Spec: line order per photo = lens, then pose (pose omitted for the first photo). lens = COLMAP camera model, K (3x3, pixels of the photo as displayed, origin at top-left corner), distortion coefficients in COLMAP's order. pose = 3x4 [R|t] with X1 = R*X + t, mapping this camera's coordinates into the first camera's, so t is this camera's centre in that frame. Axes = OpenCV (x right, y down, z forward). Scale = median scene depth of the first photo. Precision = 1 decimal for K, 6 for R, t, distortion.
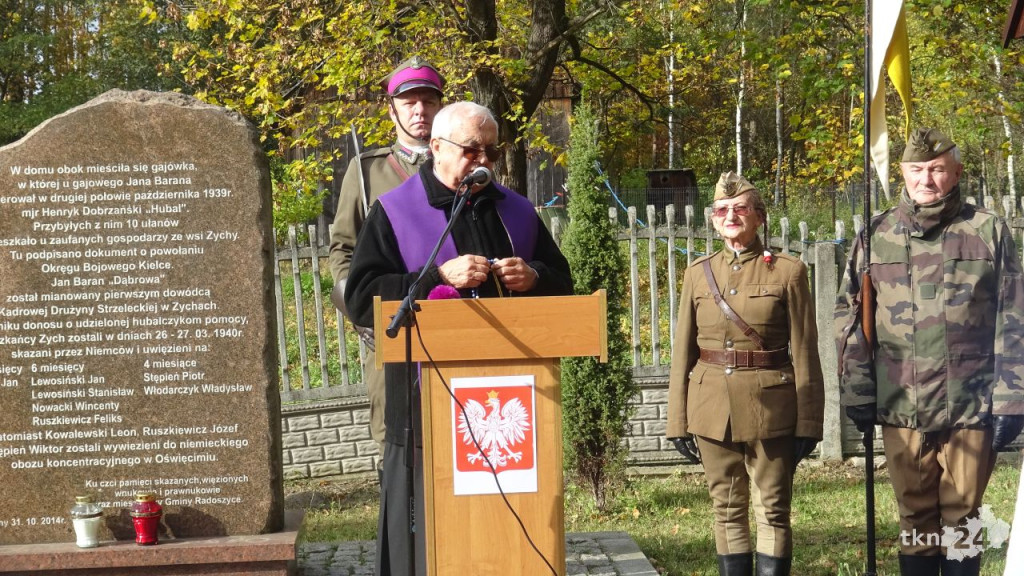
lens RADIAL K [[1682.6, 0, 512.6], [0, 1682.6, 282.4], [0, 0, 1]] dist [-0.002297, 0.068528]
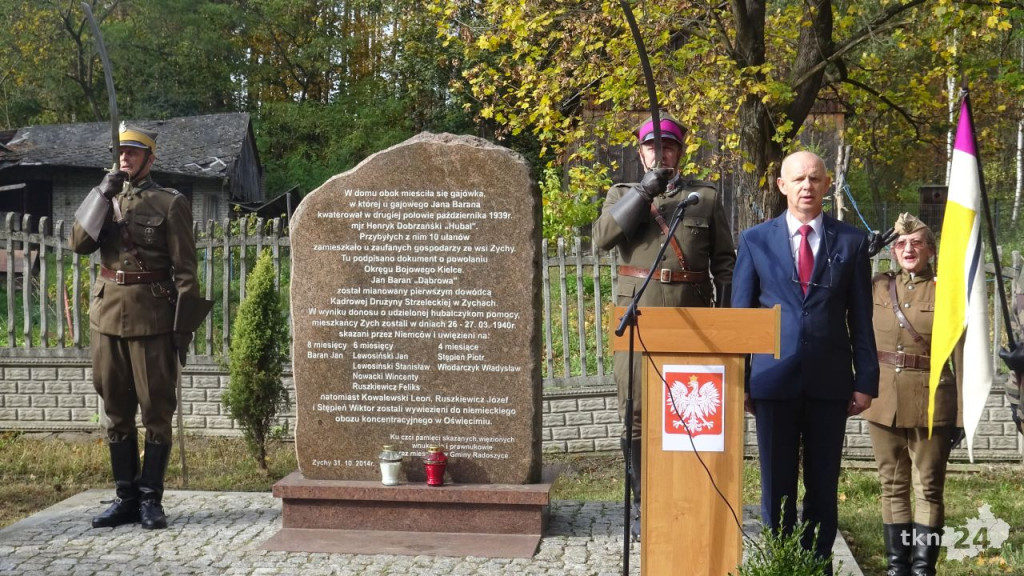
lens RADIAL K [[1682.6, 0, 512.6], [0, 1682.6, 282.4], [0, 0, 1]] dist [-0.002297, 0.068528]
pose [[0.985858, 0.042160, -0.162191, 0.043514], [-0.042382, 0.999099, 0.002089, -0.005326], [0.162133, 0.004815, 0.986757, -0.260761]]
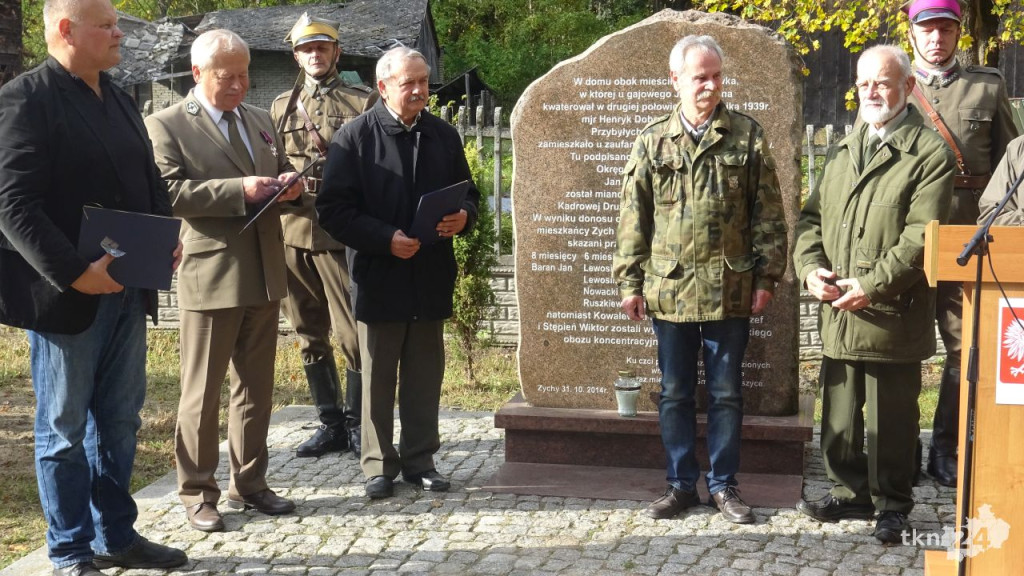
lens RADIAL K [[1611.4, 0, 497.1], [0, 1611.4, 290.9], [0, 0, 1]] dist [0.004984, 0.072079]
pose [[0.962008, 0.058714, -0.266635, -0.050353], [-0.036315, 0.995443, 0.088178, -0.019710], [0.270597, -0.075145, 0.959755, -0.064669]]
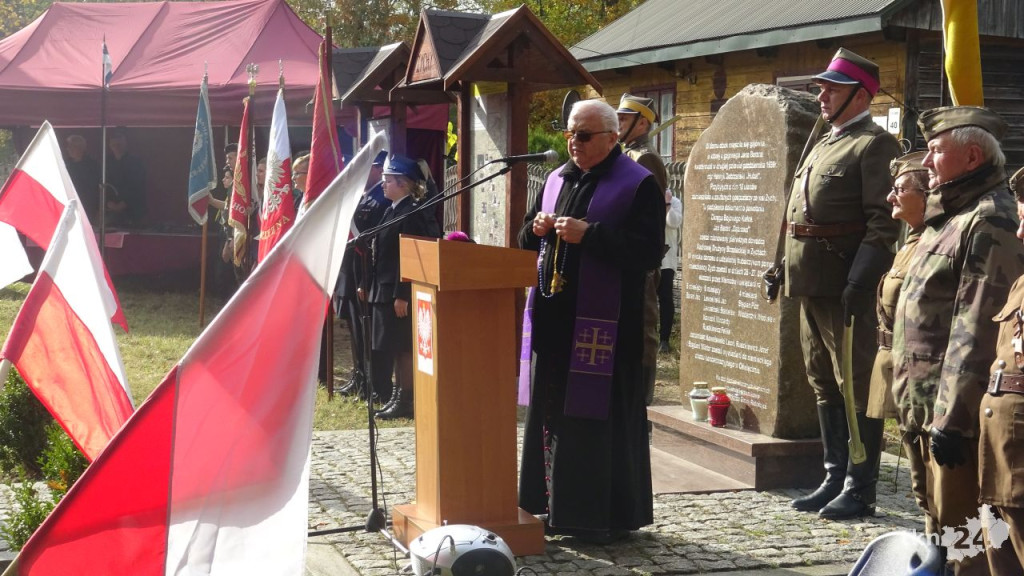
lens RADIAL K [[1611.4, 0, 497.1], [0, 1611.4, 290.9], [0, 0, 1]] dist [0.004984, 0.072079]
pose [[0.230838, 0.091444, -0.968686, 0.965322], [-0.058899, 0.995061, 0.079898, -0.043327], [0.971208, 0.038611, 0.235084, 0.518336]]
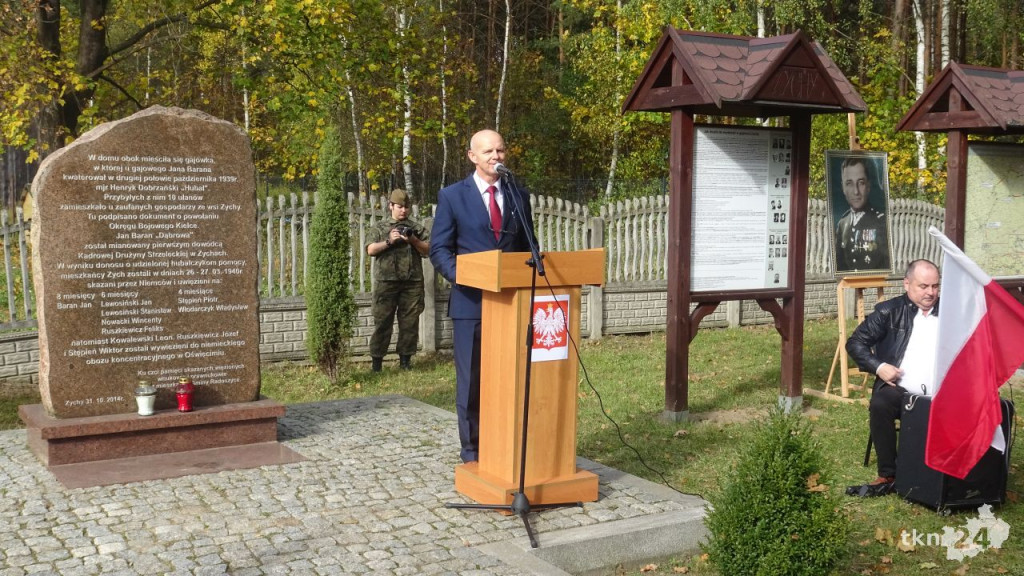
lens RADIAL K [[1164.4, 0, 512.8], [0, 1164.4, 287.0], [0, 0, 1]] dist [0.008874, 0.008450]
pose [[0.880094, -0.001715, 0.474796, -0.449578], [-0.017007, 0.999238, 0.035134, 0.002960], [-0.474494, -0.038996, 0.879394, -0.049657]]
